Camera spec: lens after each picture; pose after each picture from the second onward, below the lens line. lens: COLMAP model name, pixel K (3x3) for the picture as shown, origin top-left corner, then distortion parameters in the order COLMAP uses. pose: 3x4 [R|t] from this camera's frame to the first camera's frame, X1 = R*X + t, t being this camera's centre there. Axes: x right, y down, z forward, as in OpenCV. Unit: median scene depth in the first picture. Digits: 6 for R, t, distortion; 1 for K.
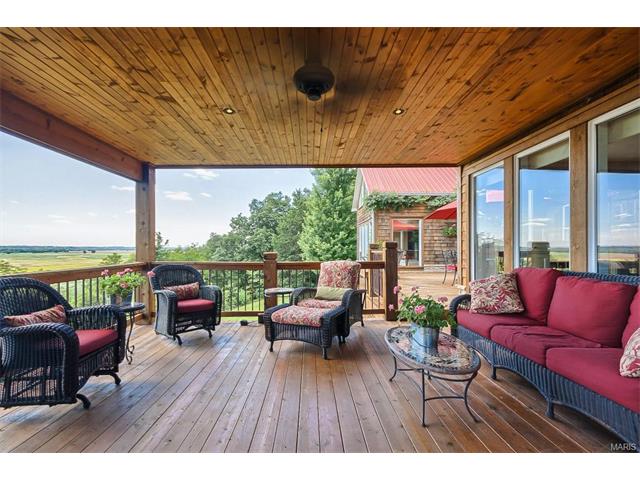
lens RADIAL K [[298.5, 0, 322.9], [0, 298.5, 243.2], [0, 0, 1]] dist [-0.001272, -0.000695]
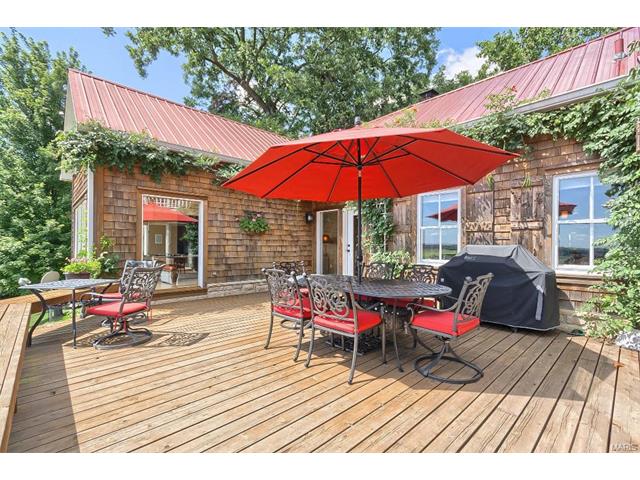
lens RADIAL K [[298.5, 0, 319.2], [0, 298.5, 240.9], [0, 0, 1]] dist [-0.001272, -0.000695]
pose [[0.748846, 0.002619, 0.662738, 0.125784], [-0.009703, 0.999928, 0.007012, -0.014134], [-0.662673, -0.011682, 0.748818, 0.446658]]
